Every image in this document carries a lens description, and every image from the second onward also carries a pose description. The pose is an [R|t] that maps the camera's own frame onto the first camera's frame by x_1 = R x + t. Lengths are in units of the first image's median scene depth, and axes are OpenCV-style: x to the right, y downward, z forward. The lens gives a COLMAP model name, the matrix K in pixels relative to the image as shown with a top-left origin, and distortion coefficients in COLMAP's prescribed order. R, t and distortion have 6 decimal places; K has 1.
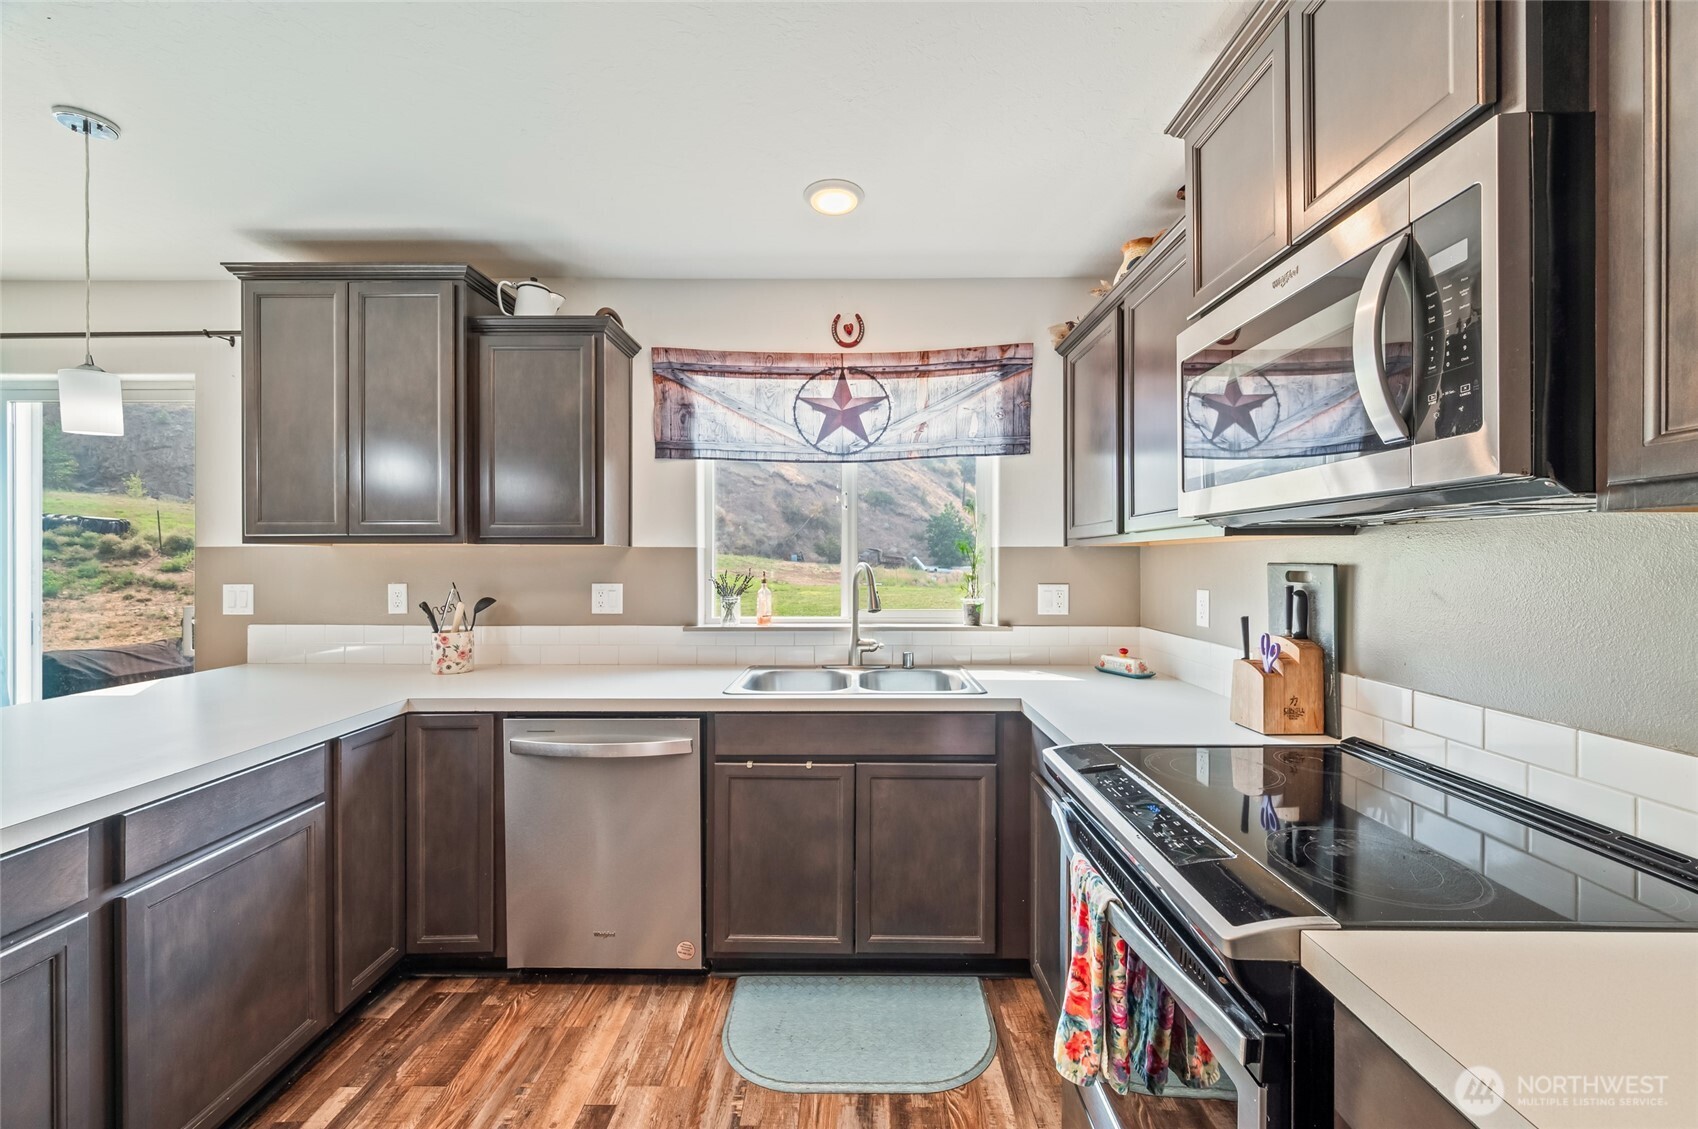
lens RADIAL K [[675.8, 0, 859.8], [0, 675.8, 561.7], [0, 0, 1]] dist [0.001501, 0.000093]
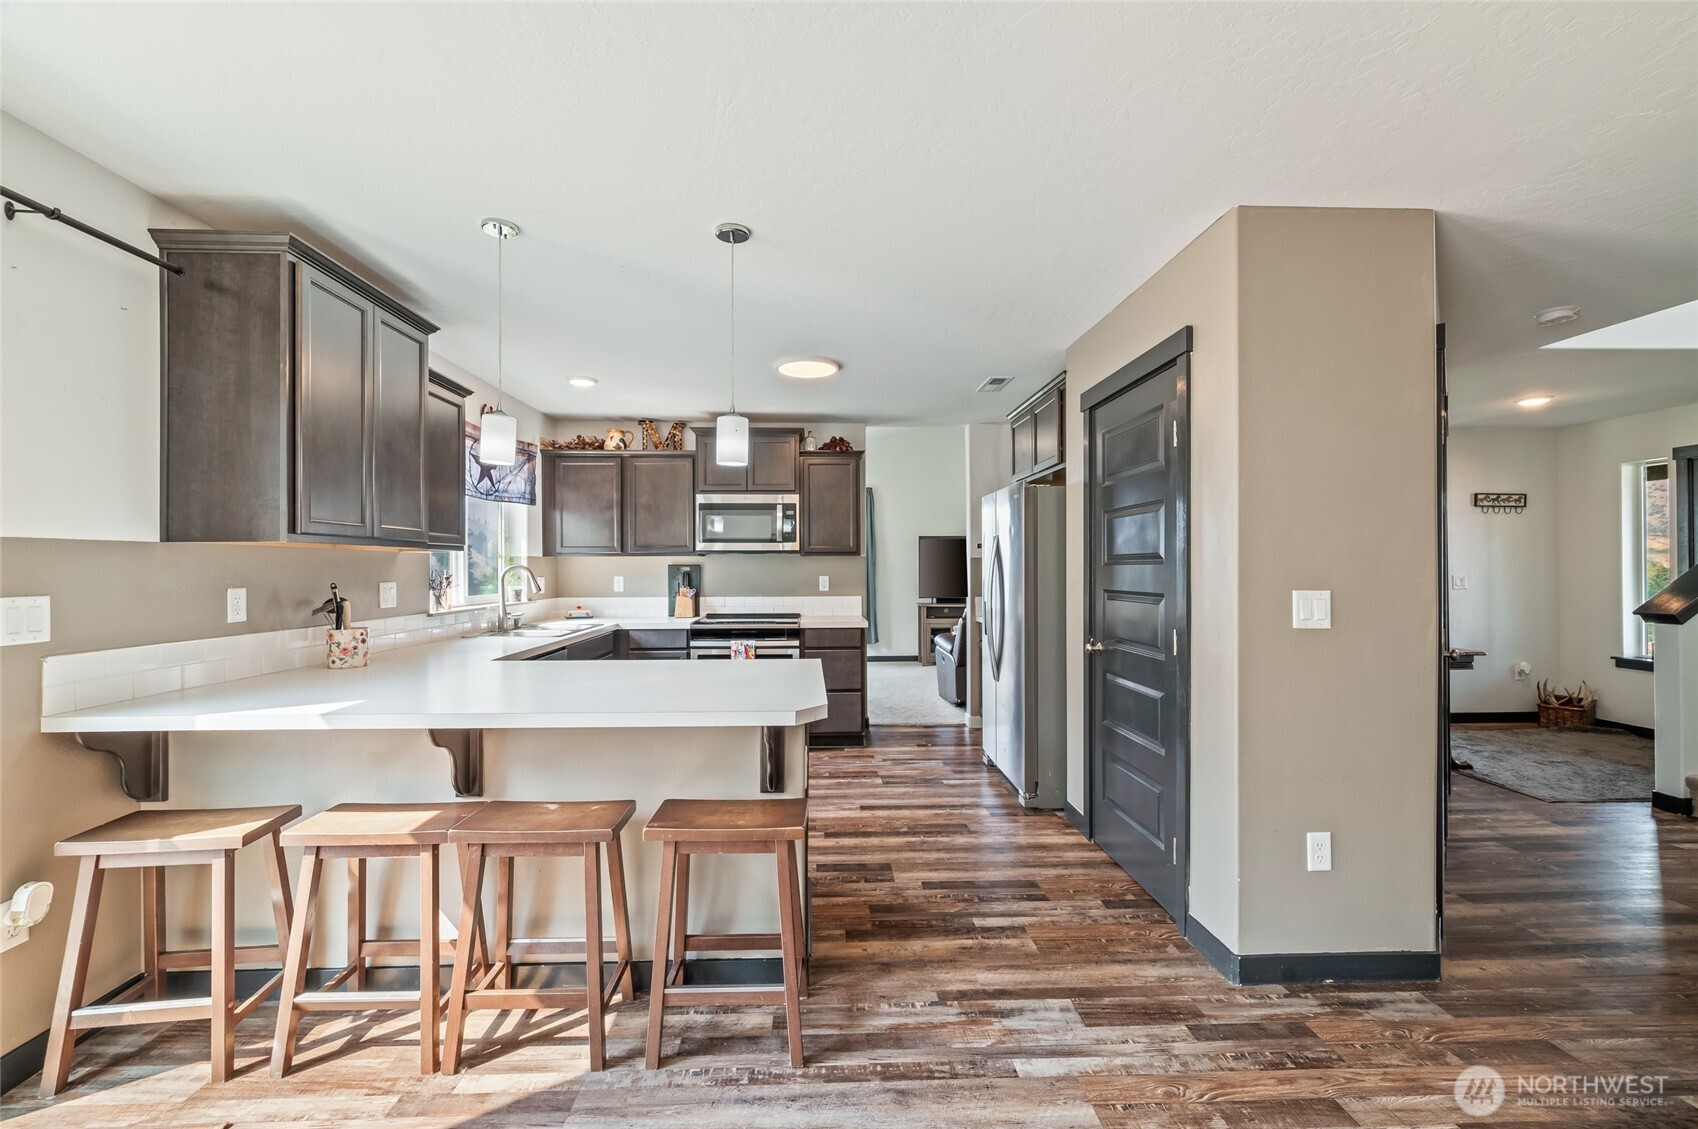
lens RADIAL K [[675.8, 0, 838.7], [0, 675.8, 556.3], [0, 0, 1]] dist [0.001501, 0.000093]
pose [[-0.040277, 0.014779, 0.999079, -1.600599], [0.005920, 0.999877, -0.014552, 0.008864], [-0.999171, 0.005328, -0.040360, 0.254809]]
